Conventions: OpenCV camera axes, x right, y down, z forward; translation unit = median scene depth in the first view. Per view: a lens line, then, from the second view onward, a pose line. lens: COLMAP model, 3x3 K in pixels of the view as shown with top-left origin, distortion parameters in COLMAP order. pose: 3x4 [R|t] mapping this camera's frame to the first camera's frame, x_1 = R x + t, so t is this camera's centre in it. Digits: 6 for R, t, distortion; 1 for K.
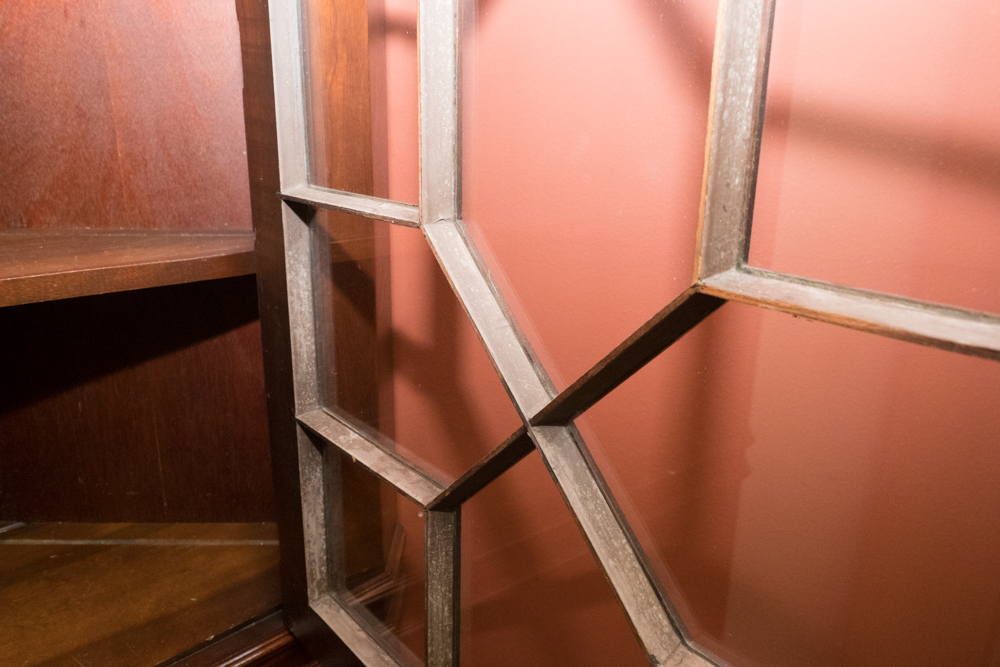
lens RADIAL K [[703.8, 0, 498.7], [0, 703.8, 334.0], [0, 0, 1]] dist [-0.020582, 0.014129]
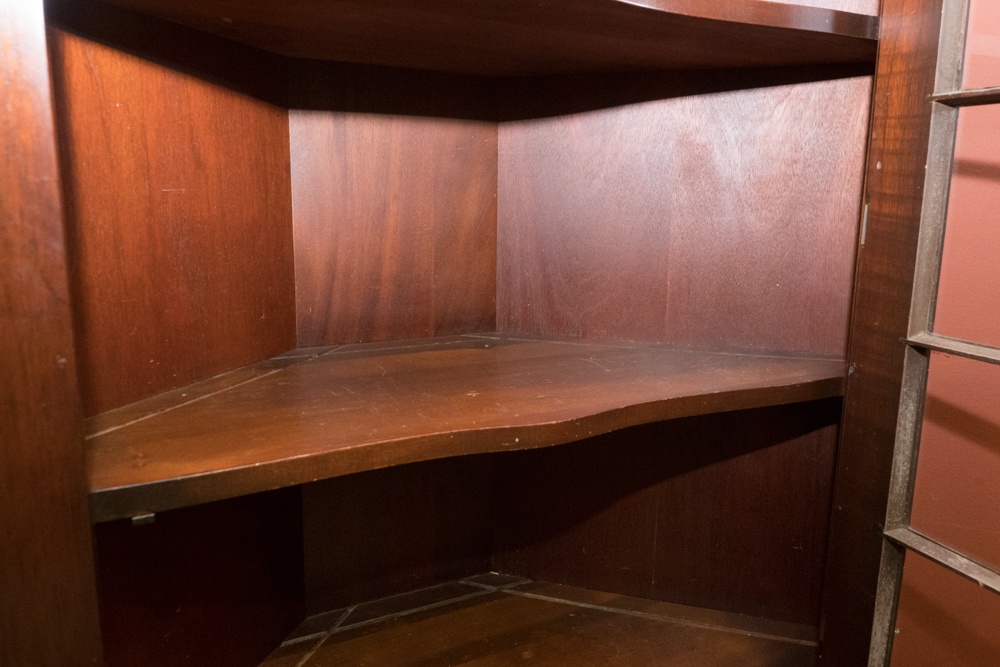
lens RADIAL K [[703.8, 0, 501.2], [0, 703.8, 329.8], [0, 0, 1]] dist [-0.020582, 0.014129]
pose [[0.951032, 0.055329, -0.304101, -0.531288], [-0.090585, 0.990541, -0.103070, -0.031066], [0.295522, 0.125570, 0.947048, -0.271105]]
